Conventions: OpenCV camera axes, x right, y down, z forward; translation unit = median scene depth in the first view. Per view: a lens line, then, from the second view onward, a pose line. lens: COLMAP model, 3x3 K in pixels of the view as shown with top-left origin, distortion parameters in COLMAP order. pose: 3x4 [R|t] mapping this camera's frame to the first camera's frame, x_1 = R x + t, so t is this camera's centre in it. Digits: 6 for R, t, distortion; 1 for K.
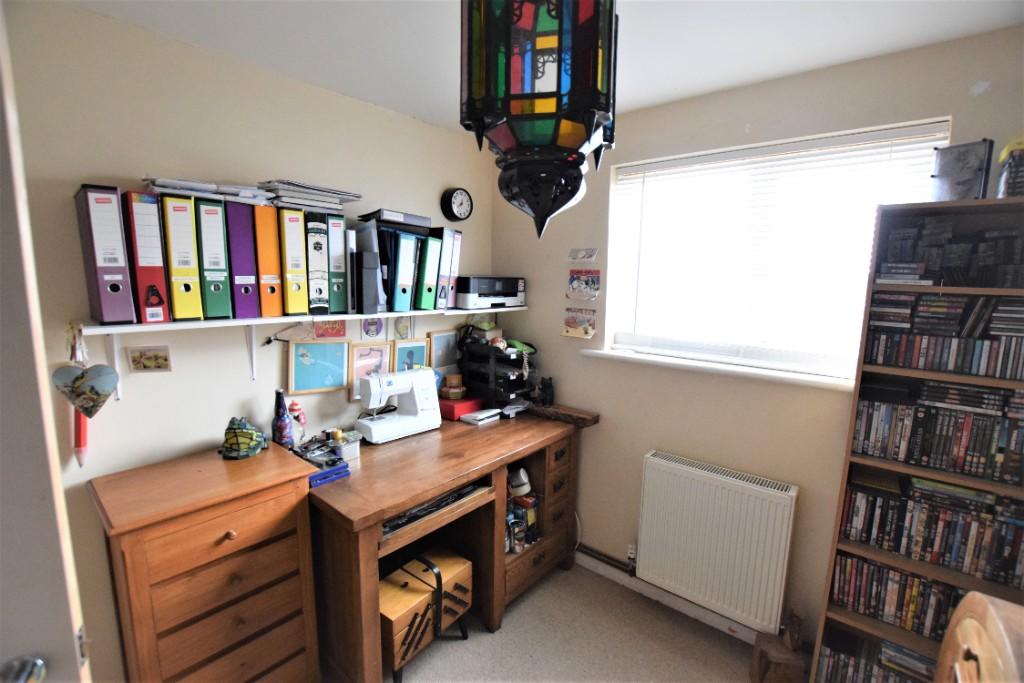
lens RADIAL K [[453.3, 0, 512.6], [0, 453.3, 341.0], [0, 0, 1]] dist [-0.016781, 0.000125]
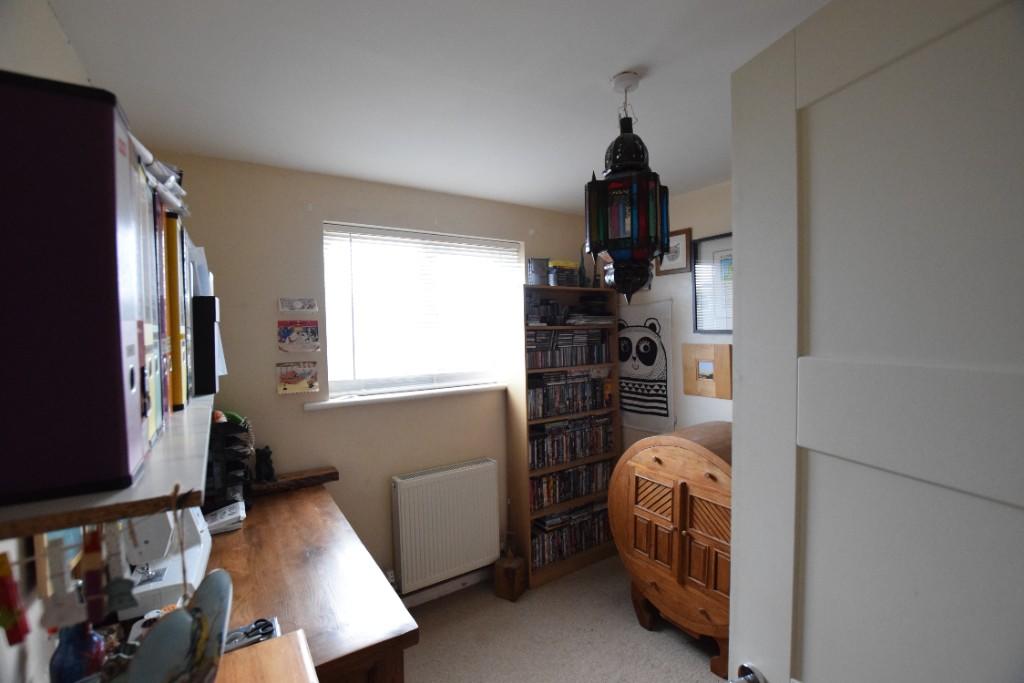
lens RADIAL K [[453.3, 0, 510.2], [0, 453.3, 344.3], [0, 0, 1]] dist [-0.016781, 0.000125]
pose [[0.301960, -0.064547, 0.951133, -0.946890], [0.151456, 0.988282, 0.018985, -0.092394], [-0.941213, 0.138322, 0.308198, 0.464750]]
